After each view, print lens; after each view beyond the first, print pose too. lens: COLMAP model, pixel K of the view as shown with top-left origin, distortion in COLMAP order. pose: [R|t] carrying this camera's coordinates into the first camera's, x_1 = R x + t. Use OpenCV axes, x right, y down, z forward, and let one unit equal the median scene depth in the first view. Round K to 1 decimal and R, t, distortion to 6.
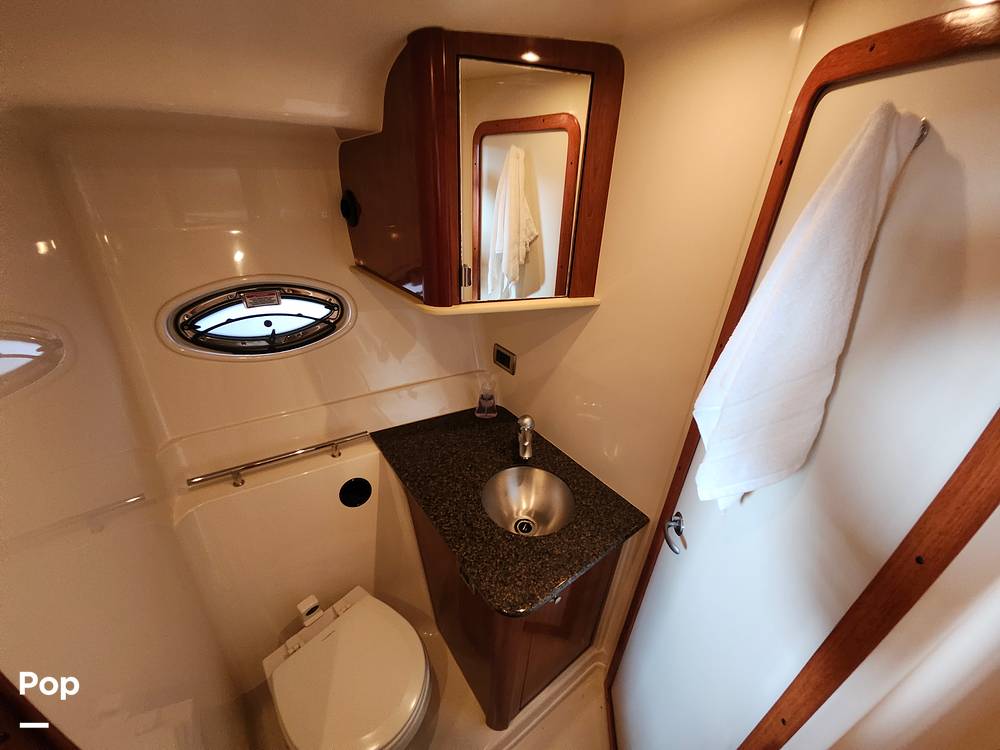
lens RADIAL K [[393.5, 0, 505.1], [0, 393.5, 376.0], [0, 0, 1]] dist [0.000103, -0.008979]
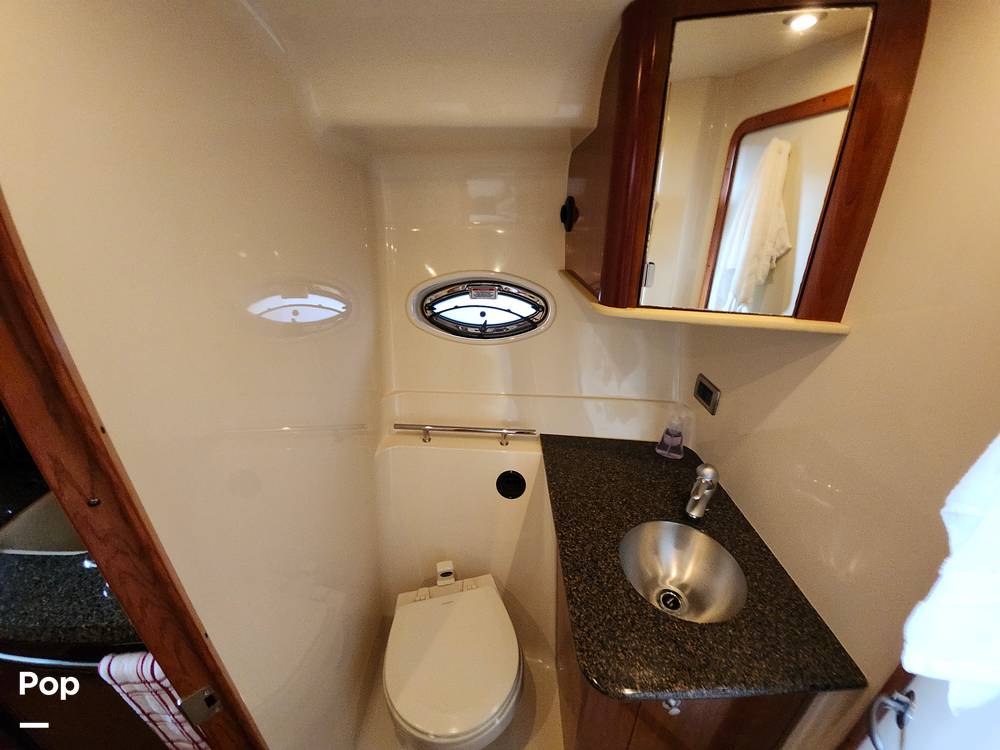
lens RADIAL K [[393.5, 0, 505.1], [0, 393.5, 376.0], [0, 0, 1]] dist [0.000103, -0.008979]
pose [[0.809010, 0.201352, -0.552232, 0.121782], [-0.243169, 0.969981, -0.002568, 0.029345], [0.535137, 0.136363, 0.833686, 0.103051]]
